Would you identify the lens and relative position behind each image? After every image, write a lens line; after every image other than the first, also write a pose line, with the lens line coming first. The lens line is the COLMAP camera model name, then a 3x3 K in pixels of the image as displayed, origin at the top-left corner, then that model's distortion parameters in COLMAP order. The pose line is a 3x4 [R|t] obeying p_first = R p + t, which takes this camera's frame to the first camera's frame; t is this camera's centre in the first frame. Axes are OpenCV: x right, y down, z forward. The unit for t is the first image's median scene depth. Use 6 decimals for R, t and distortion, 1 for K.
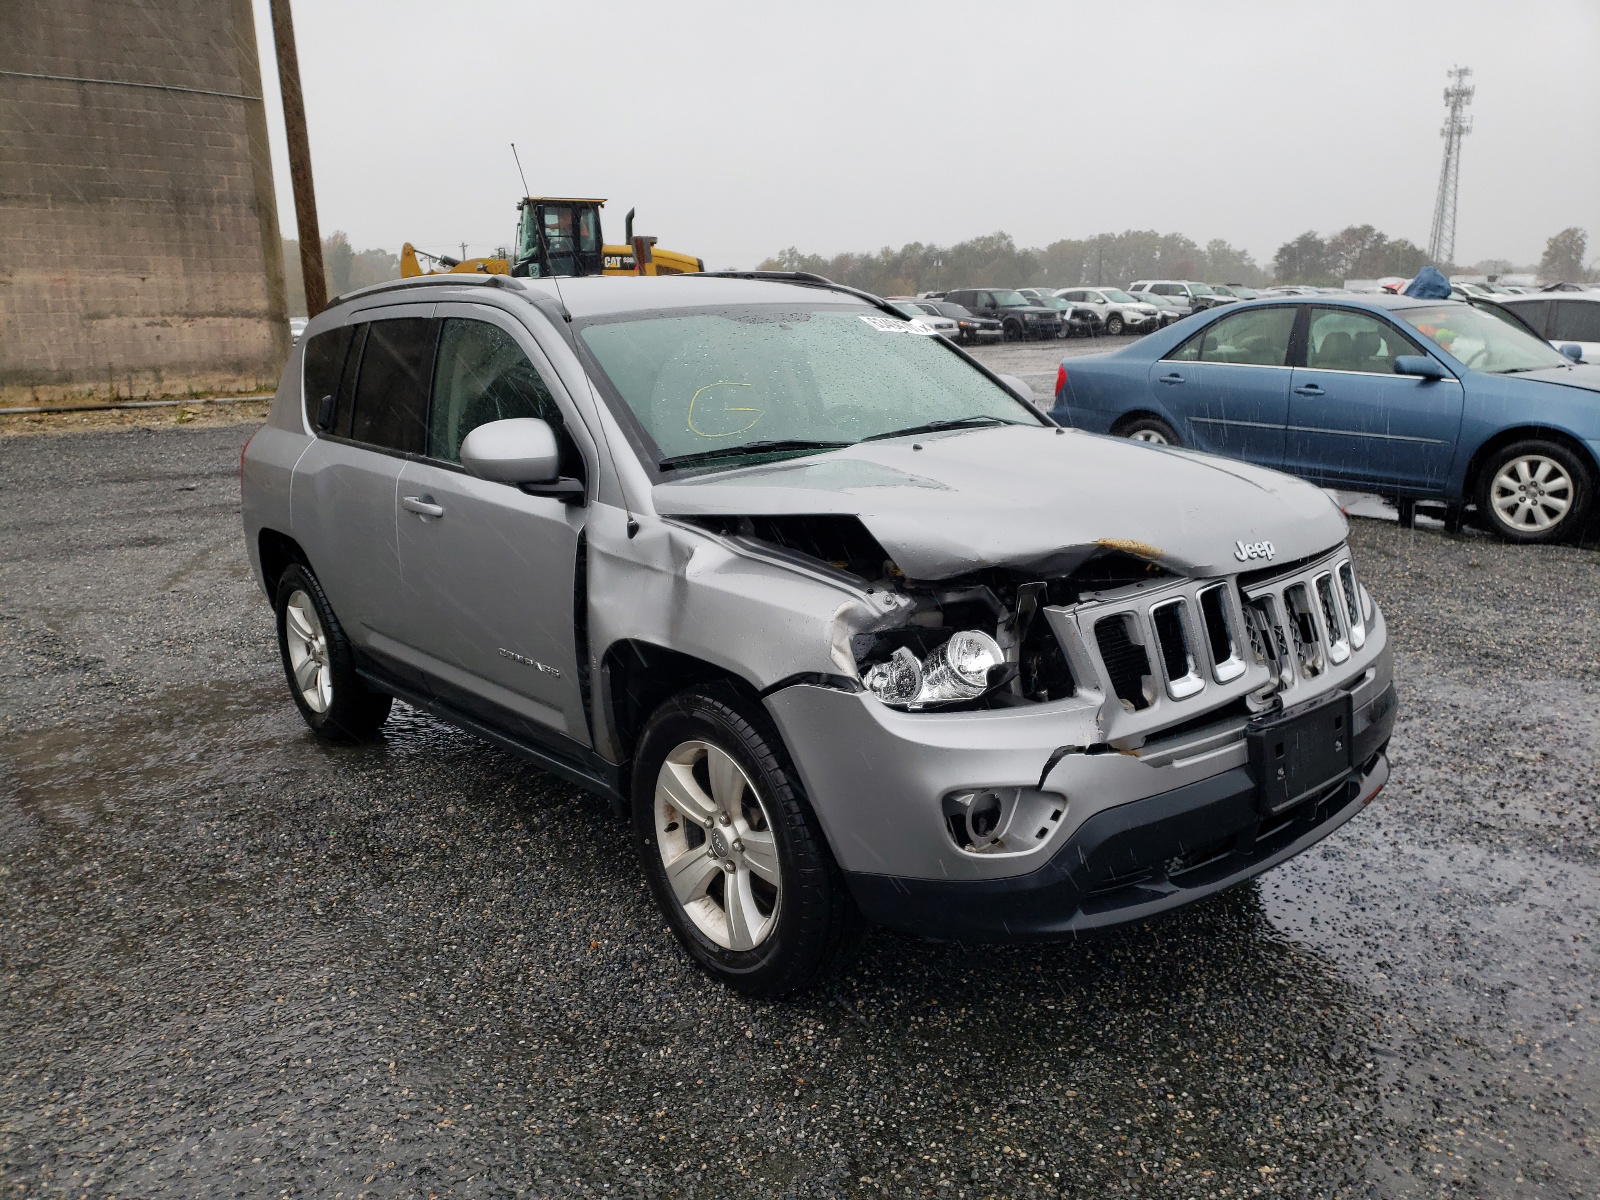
lens RADIAL K [[1182.3, 0, 809.6], [0, 1182.3, 602.7], [0, 0, 1]] dist [0.039916, -0.028652]
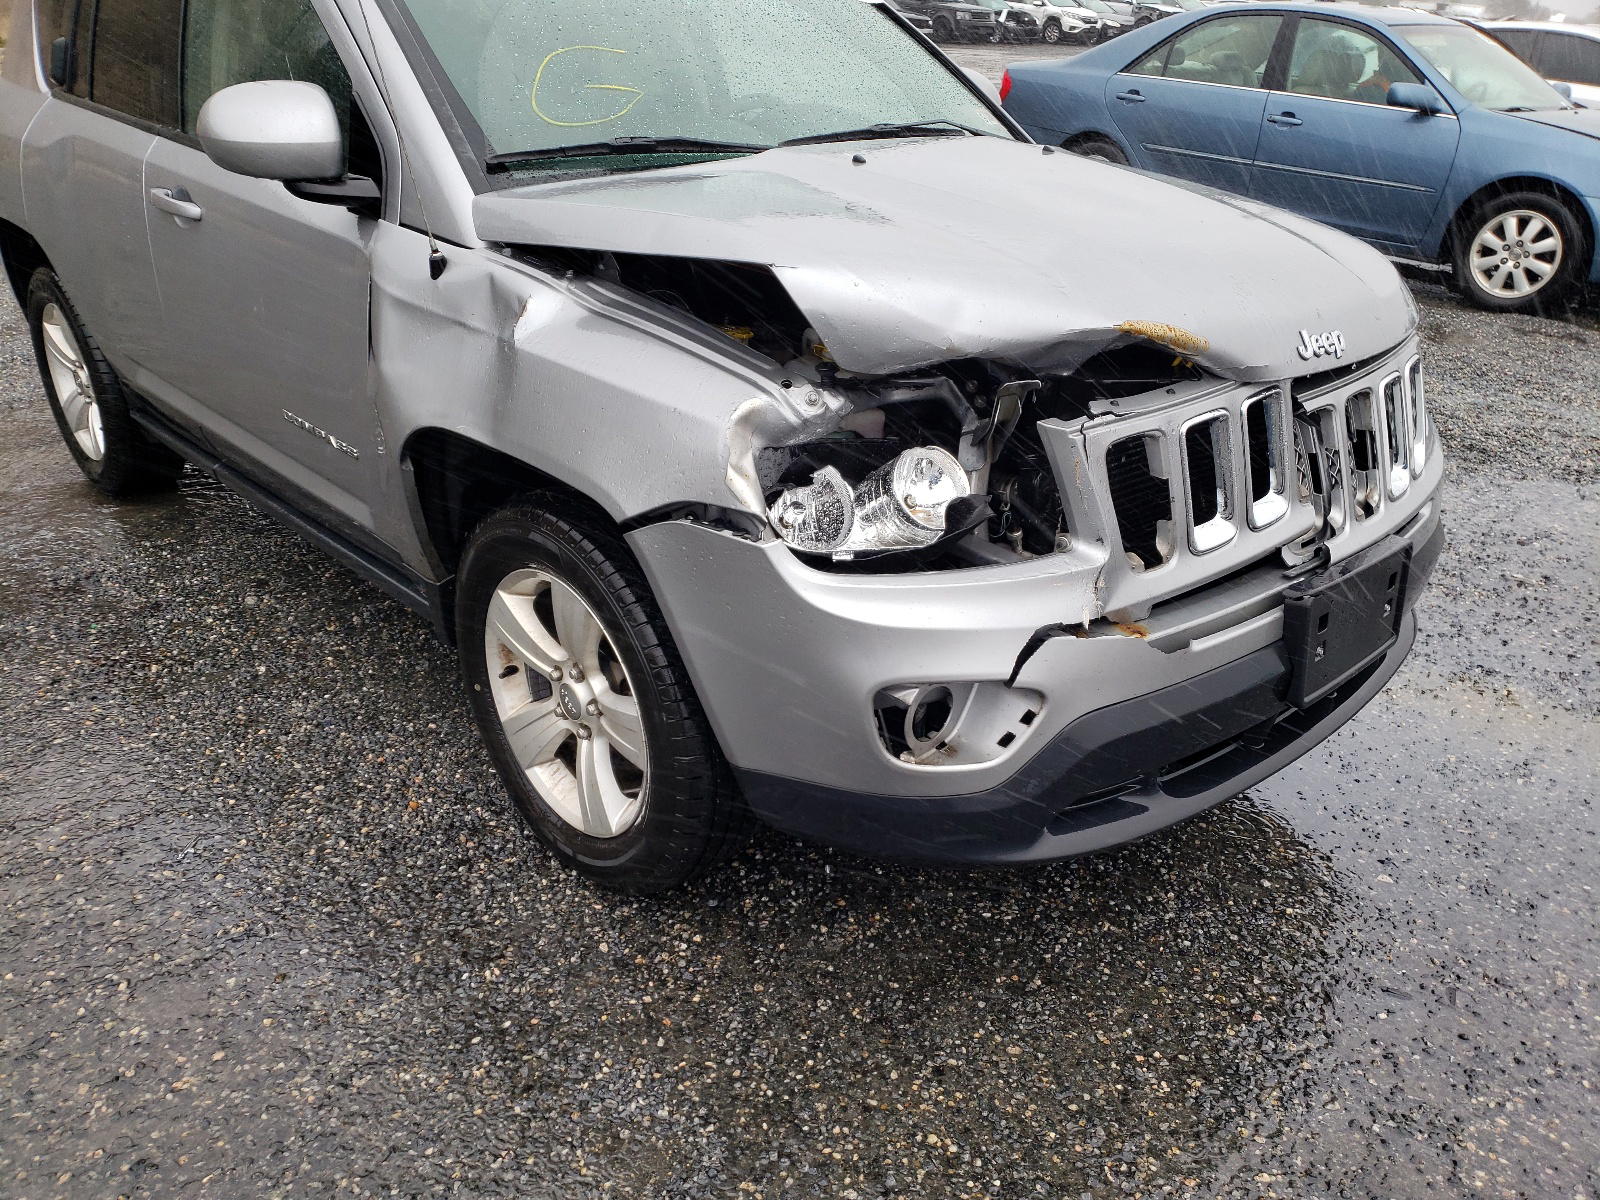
lens RADIAL K [[1182.3, 0, 809.6], [0, 1182.3, 602.7], [0, 0, 1]] dist [0.039916, -0.028652]
pose [[0.995757, 0.028257, 0.087581, 0.008780], [-0.047442, 0.973103, 0.225430, -0.038524], [-0.078856, -0.228629, 0.970315, 0.289481]]
